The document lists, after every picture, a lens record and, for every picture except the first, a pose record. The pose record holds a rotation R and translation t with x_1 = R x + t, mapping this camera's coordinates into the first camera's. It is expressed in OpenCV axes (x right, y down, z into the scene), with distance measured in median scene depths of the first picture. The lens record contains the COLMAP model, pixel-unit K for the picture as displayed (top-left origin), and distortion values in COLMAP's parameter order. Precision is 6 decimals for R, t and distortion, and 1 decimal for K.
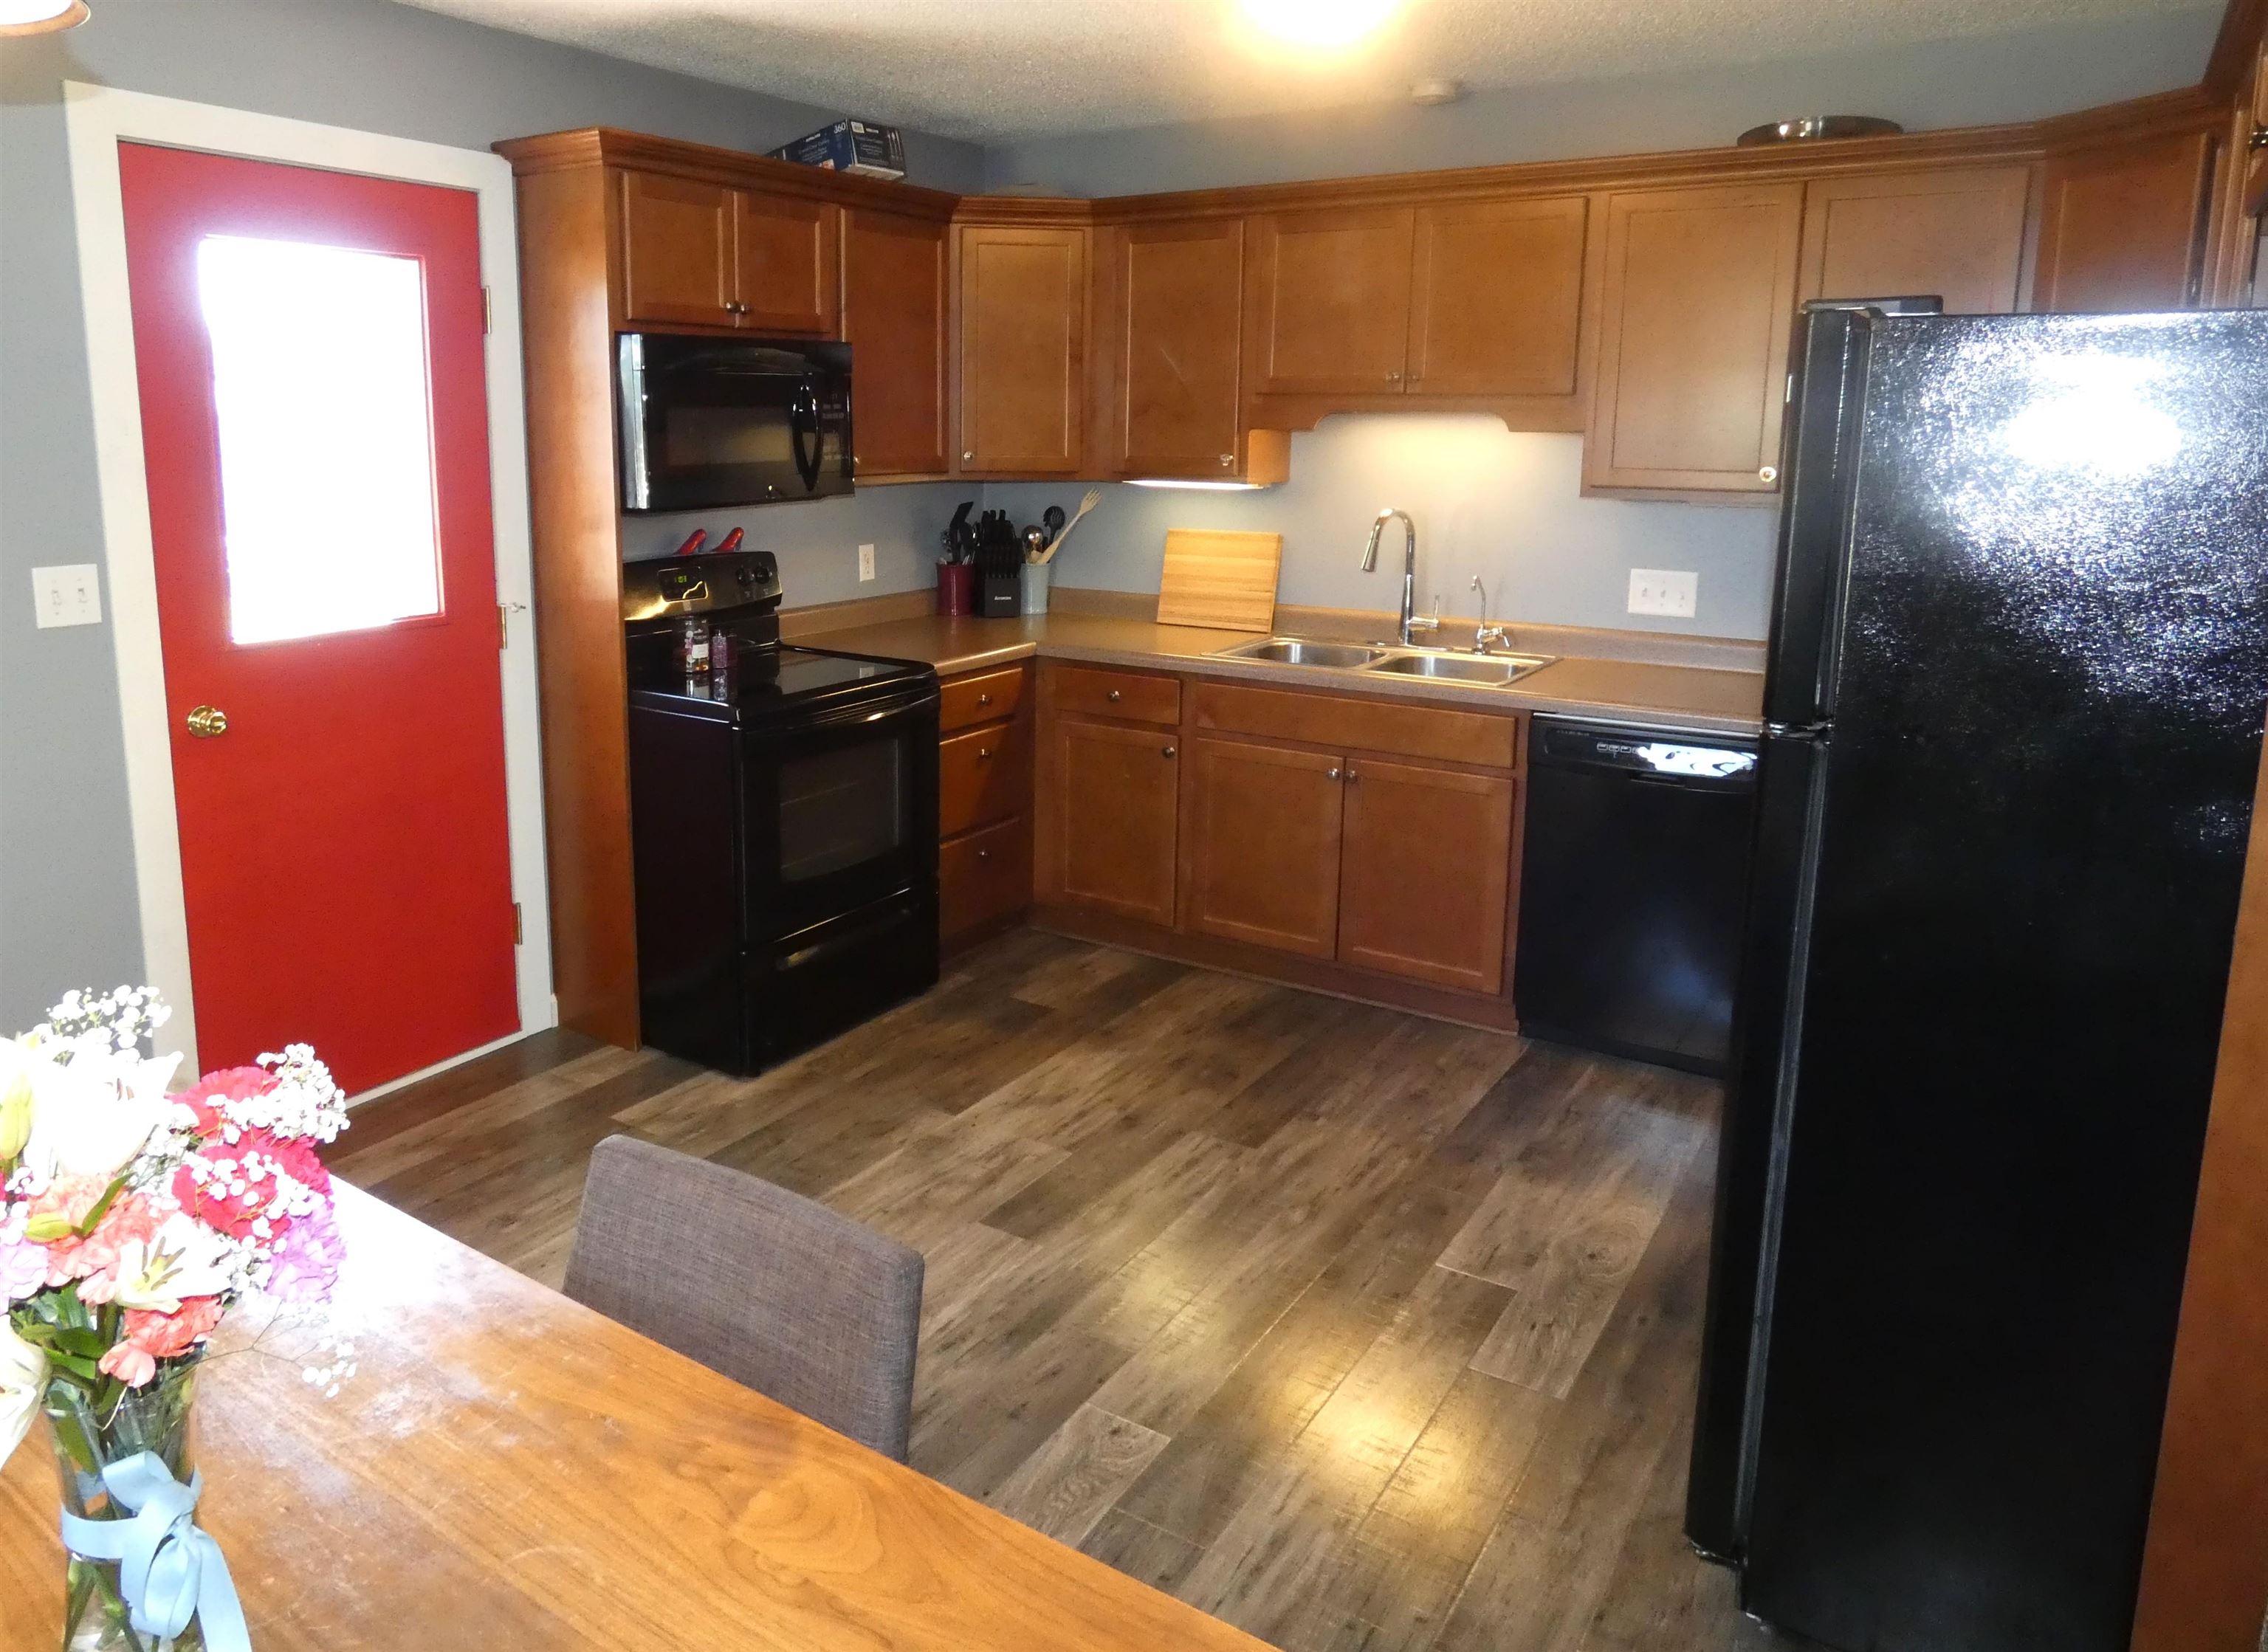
lens RADIAL K [[1546.5, 0, 965.6], [0, 1546.5, 693.0], [0, 0, 1]] dist [-0.000472, 0.005864]
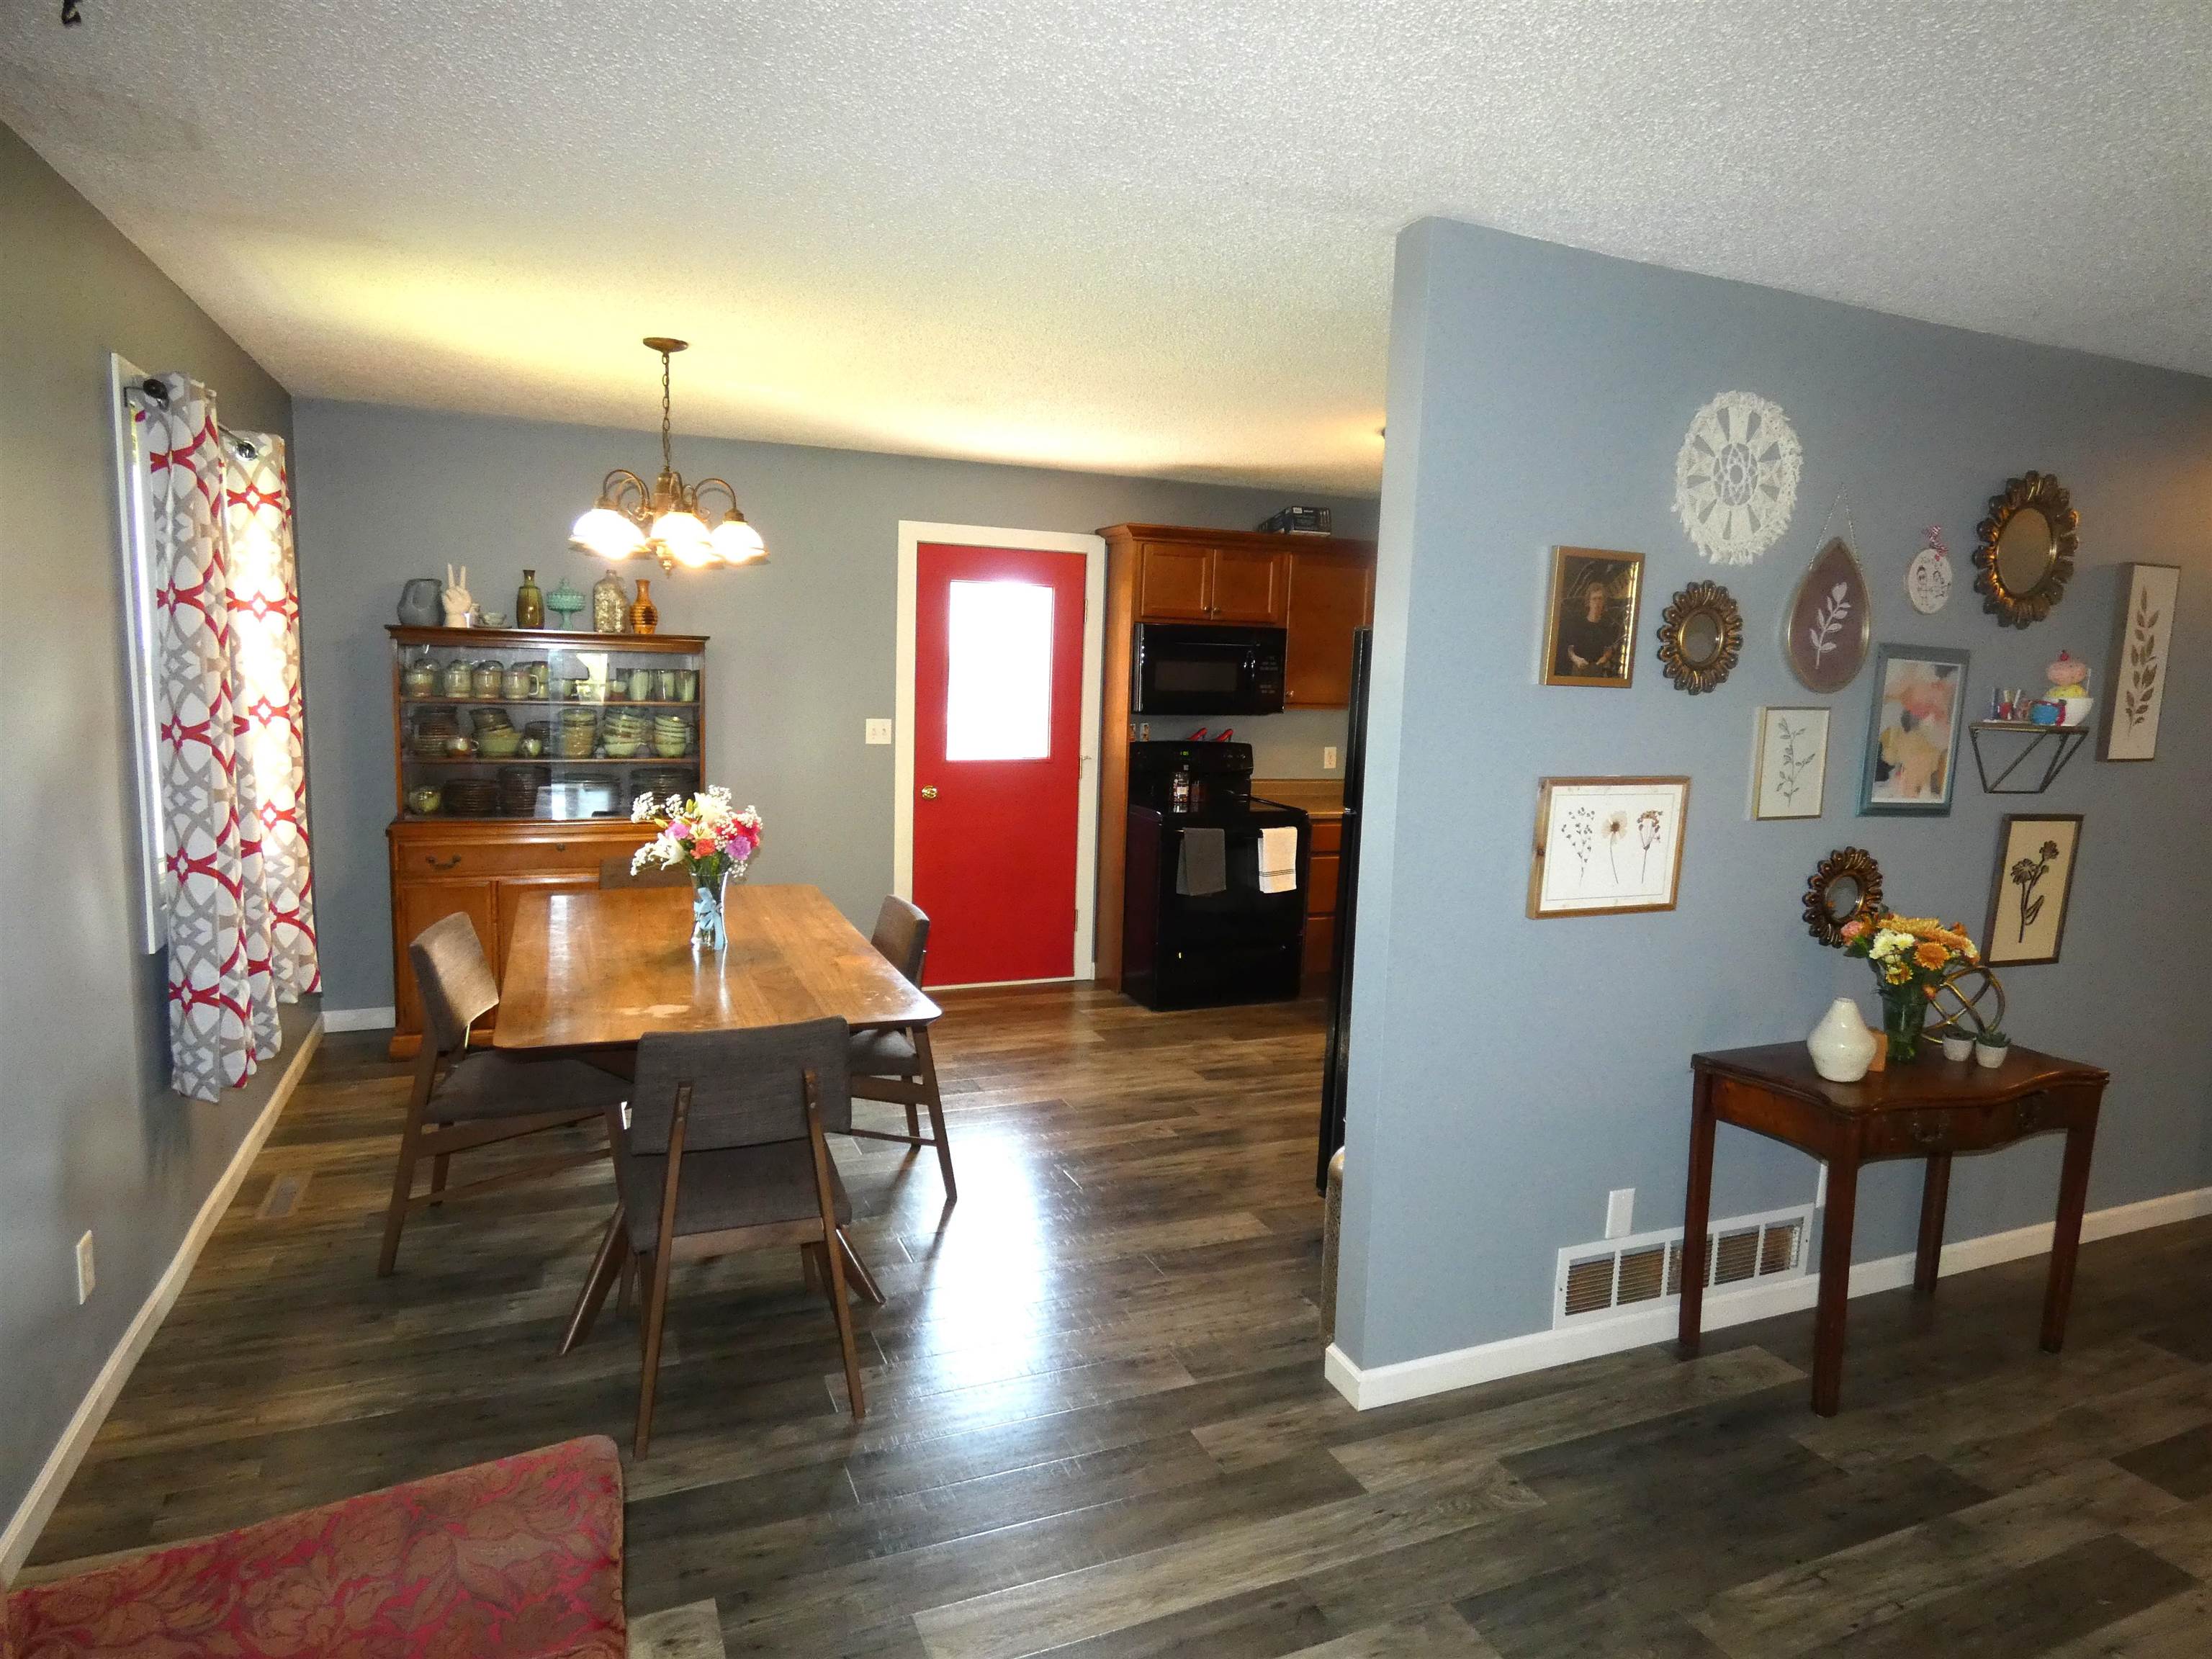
lens RADIAL K [[1330.6, 0, 1111.6], [0, 1330.6, 833.3], [0, 0, 1]] dist [-0.005426, -0.000905]
pose [[0.847269, 0.093170, -0.522929, 0.670134], [-0.123033, 0.992146, -0.022573, 0.078642], [0.516719, 0.083463, 0.852077, -0.454079]]
